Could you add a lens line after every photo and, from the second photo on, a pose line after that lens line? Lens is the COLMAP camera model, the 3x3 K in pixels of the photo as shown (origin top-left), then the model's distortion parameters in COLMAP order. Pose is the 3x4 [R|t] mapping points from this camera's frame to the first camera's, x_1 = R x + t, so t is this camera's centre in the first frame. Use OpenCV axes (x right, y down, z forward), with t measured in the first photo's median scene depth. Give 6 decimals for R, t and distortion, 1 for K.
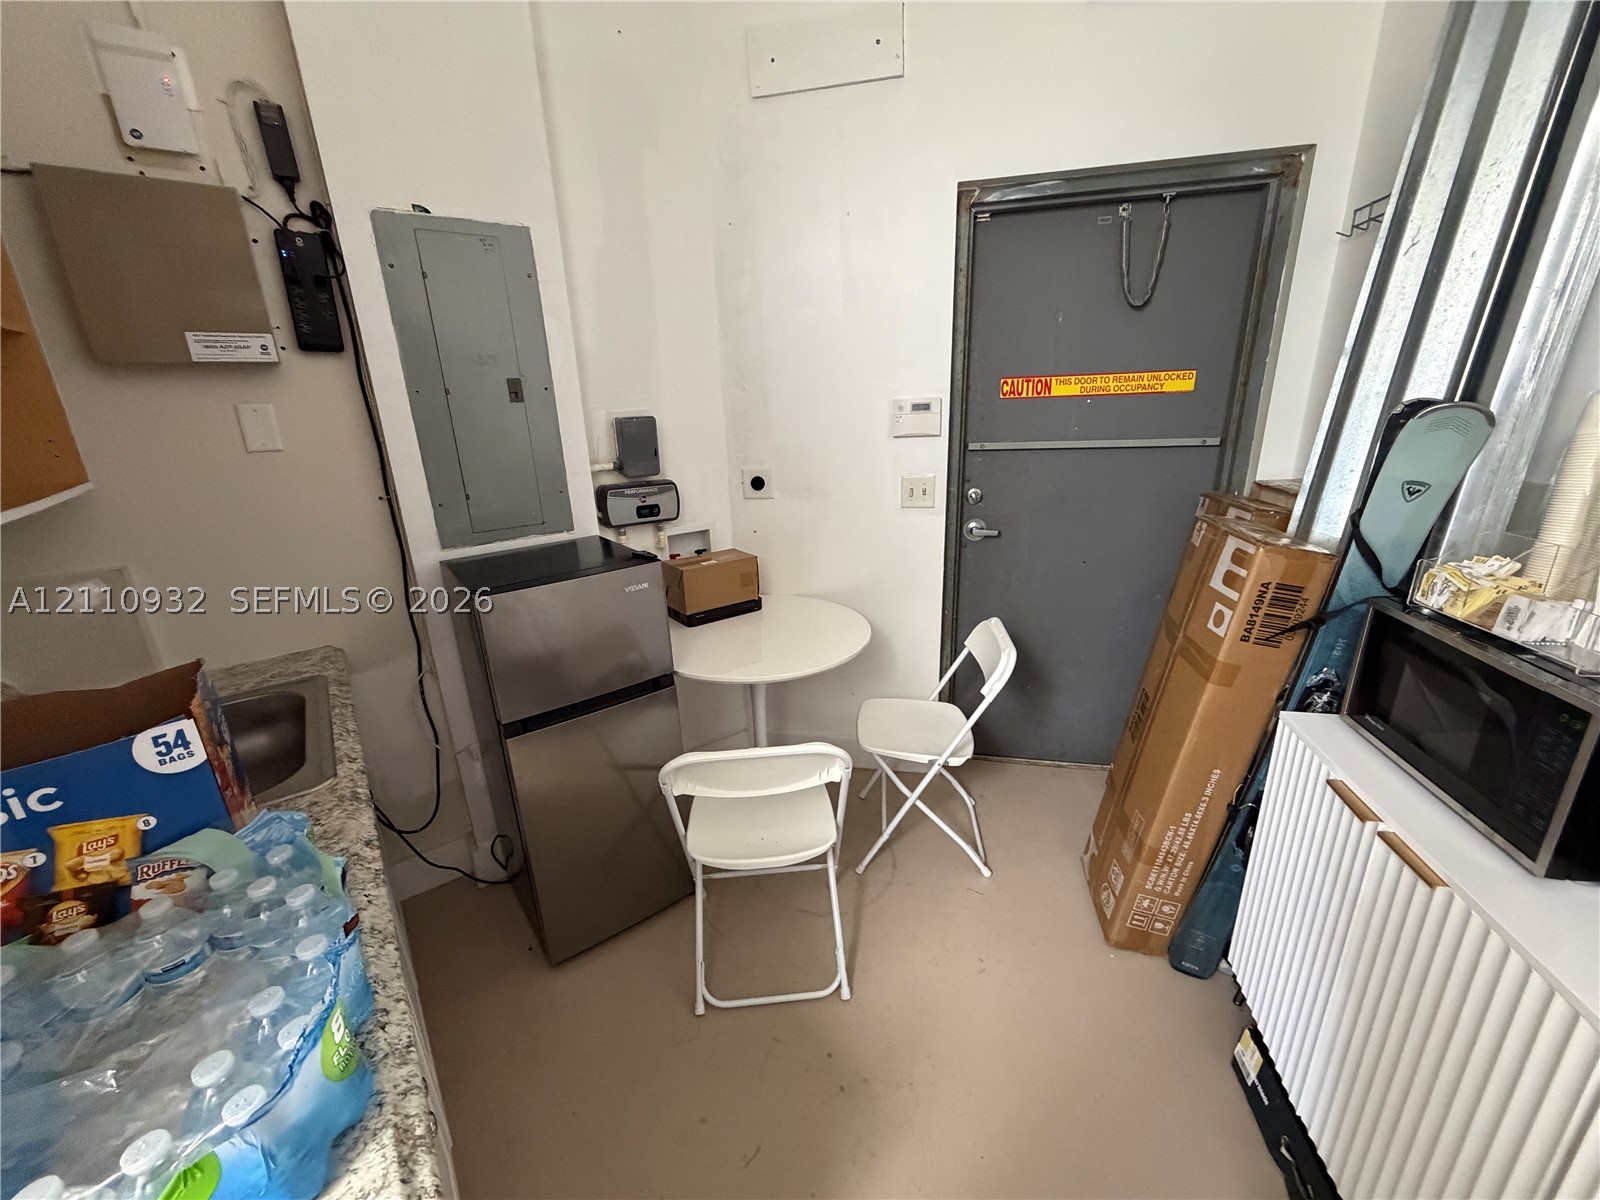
lens RADIAL K [[635.7, 0, 802.8], [0, 635.7, 587.8], [0, 0, 1]] dist [0.006772, -0.001233]
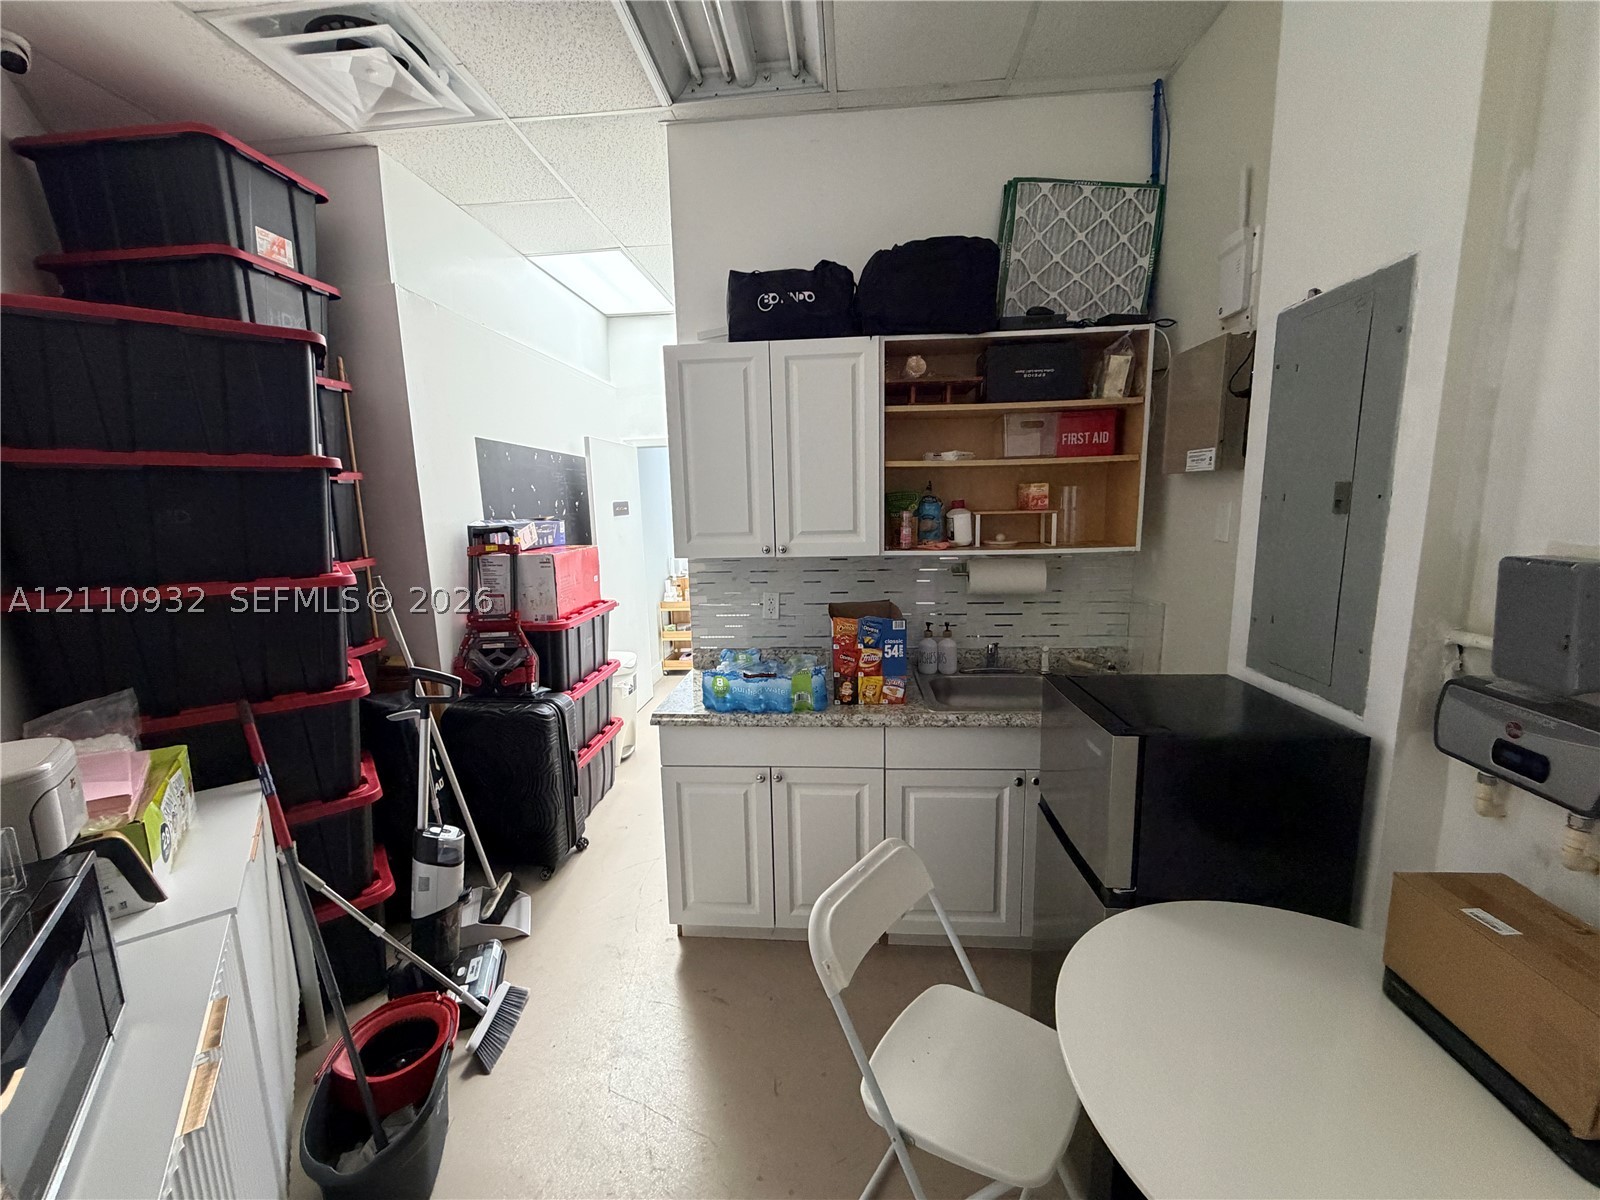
lens RADIAL K [[635.7, 0, 799.1], [0, 635.7, 599.2], [0, 0, 1]] dist [0.006772, -0.001233]
pose [[-0.660497, 0.159451, -0.733702, 0.756666], [-0.185295, 0.912349, 0.365083, -0.544883], [0.727605, 0.377088, -0.573058, 1.554939]]
